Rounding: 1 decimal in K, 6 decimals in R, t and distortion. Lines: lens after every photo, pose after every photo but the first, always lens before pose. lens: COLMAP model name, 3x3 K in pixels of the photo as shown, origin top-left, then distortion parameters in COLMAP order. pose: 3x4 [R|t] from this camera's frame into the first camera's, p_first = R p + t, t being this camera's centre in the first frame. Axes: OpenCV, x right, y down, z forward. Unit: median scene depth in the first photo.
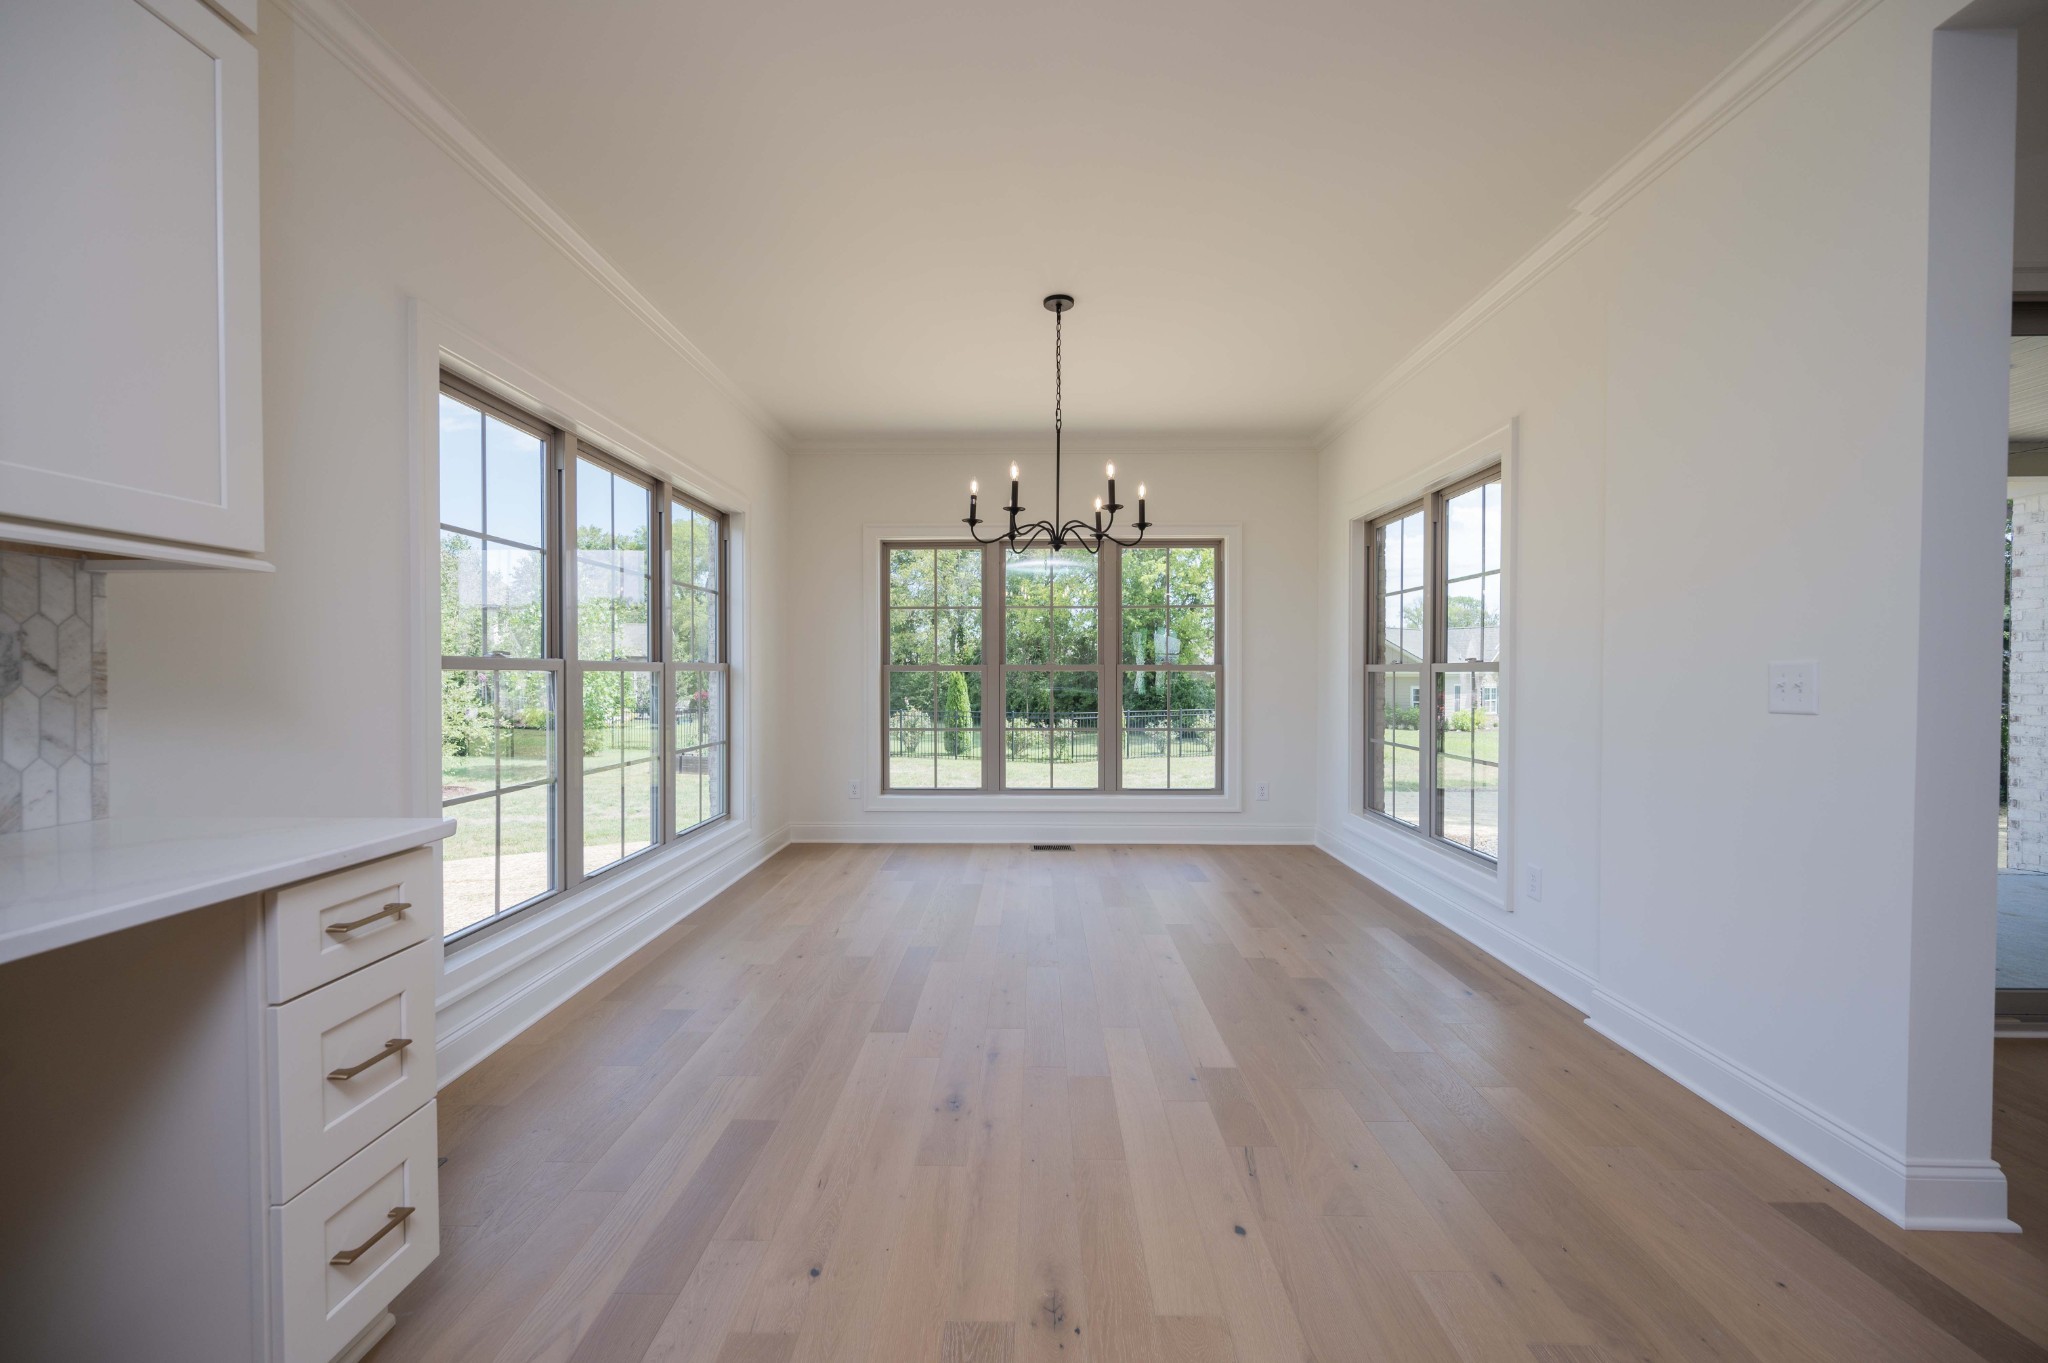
lens RADIAL K [[841.5, 0, 1033.7], [0, 841.5, 677.9], [0, 0, 1]] dist [0.001703, 0.000074]
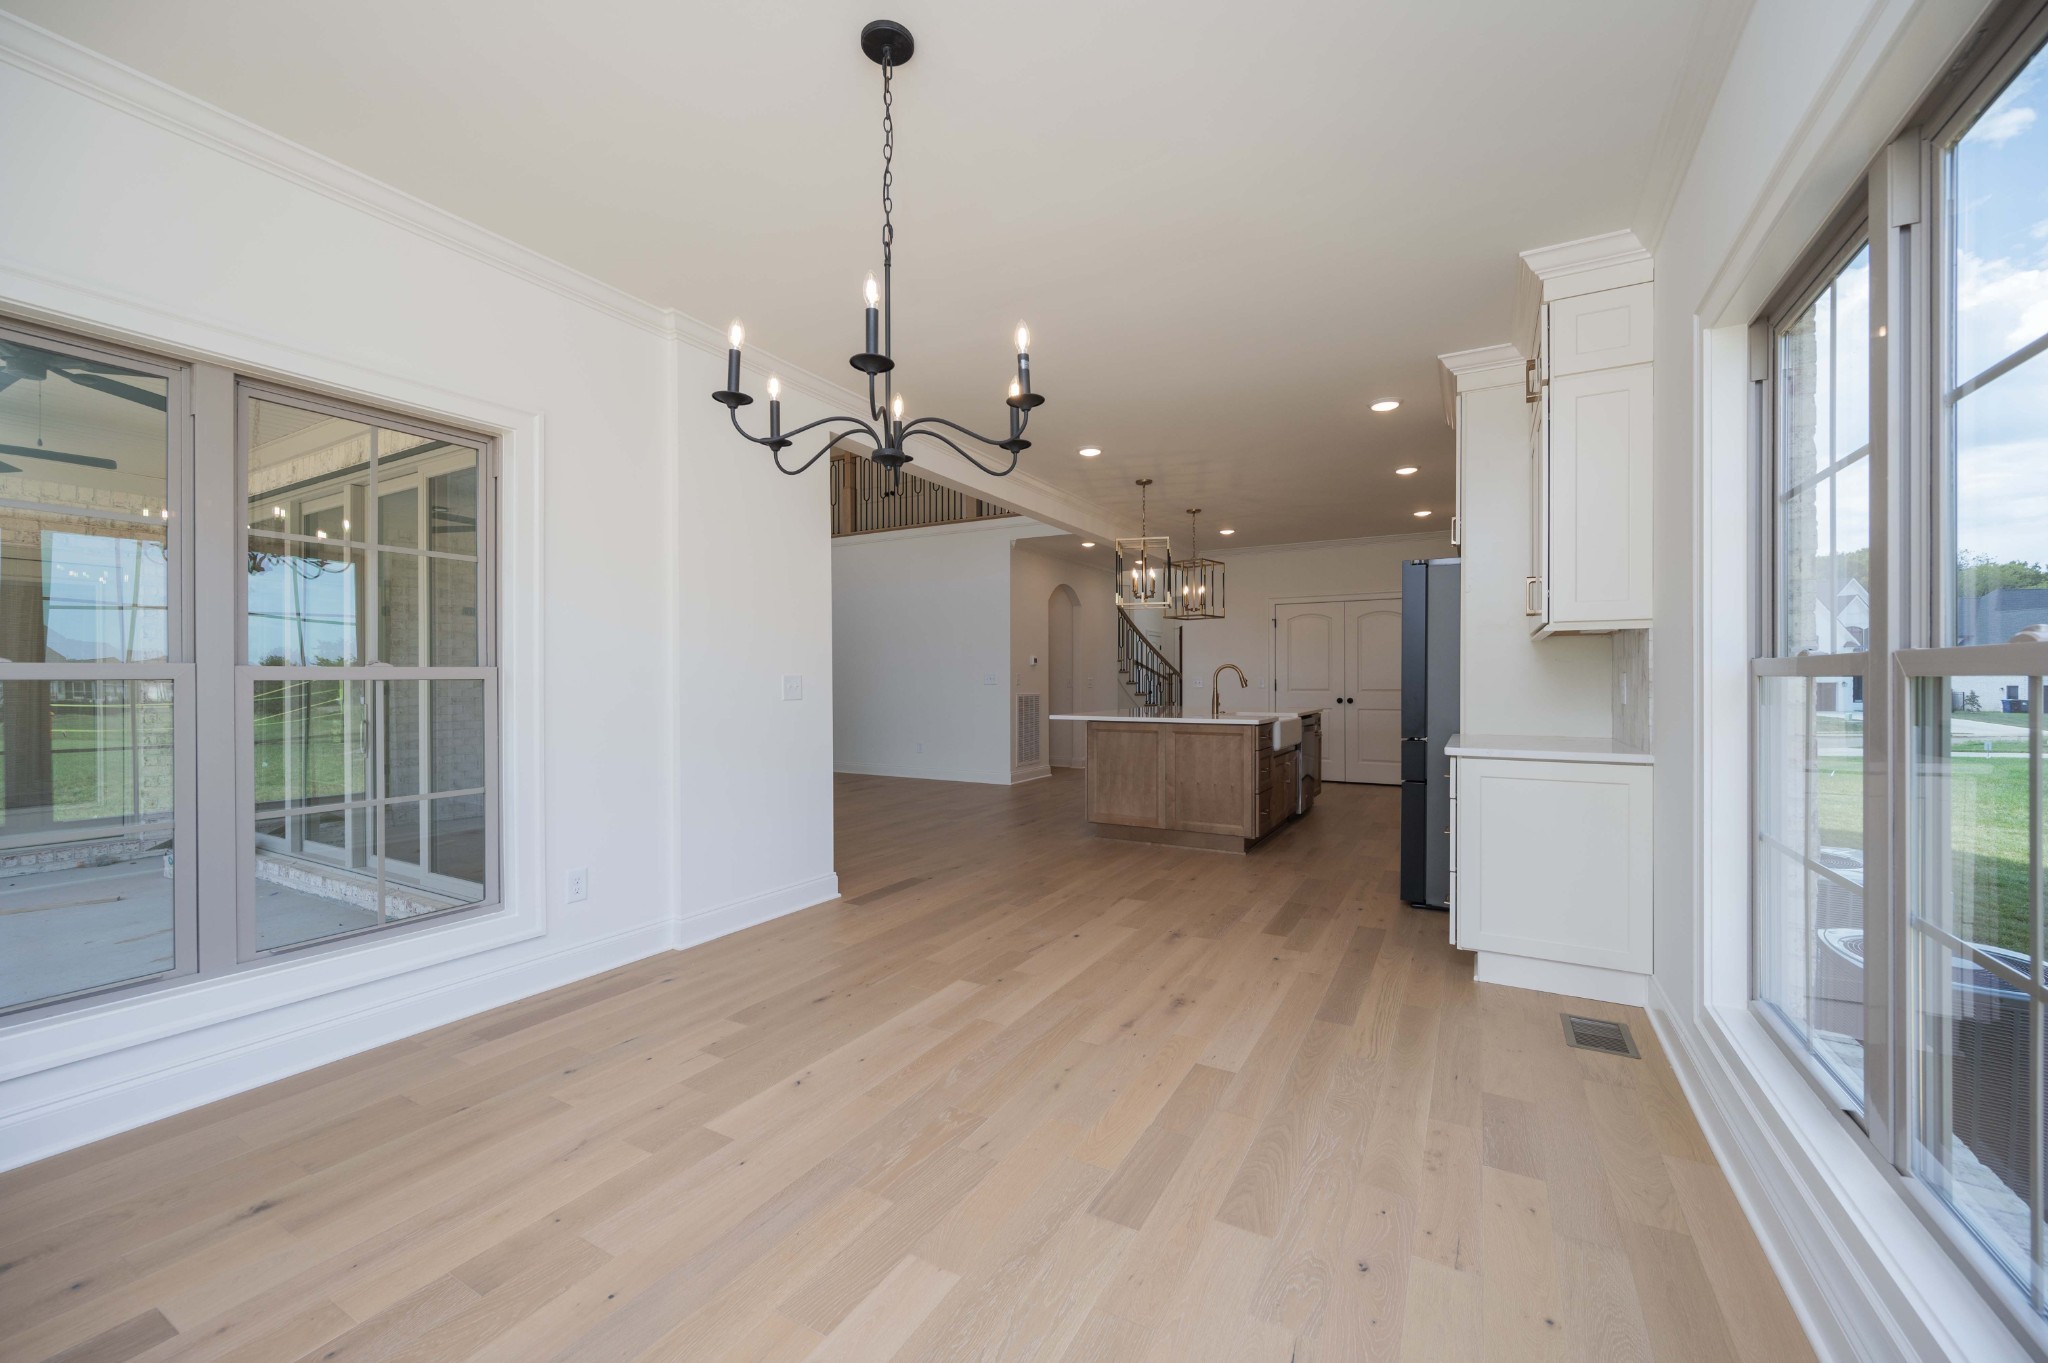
lens RADIAL K [[790.5, 0, 1023.6], [0, 790.5, 682.2], [0, 0, 1]] dist [-0.001094, -0.000024]
pose [[-0.874519, 0.002368, 0.484986, -0.491247], [0.006890, 0.999948, 0.007542, -0.010190], [-0.484943, 0.009937, -0.874490, 2.230554]]
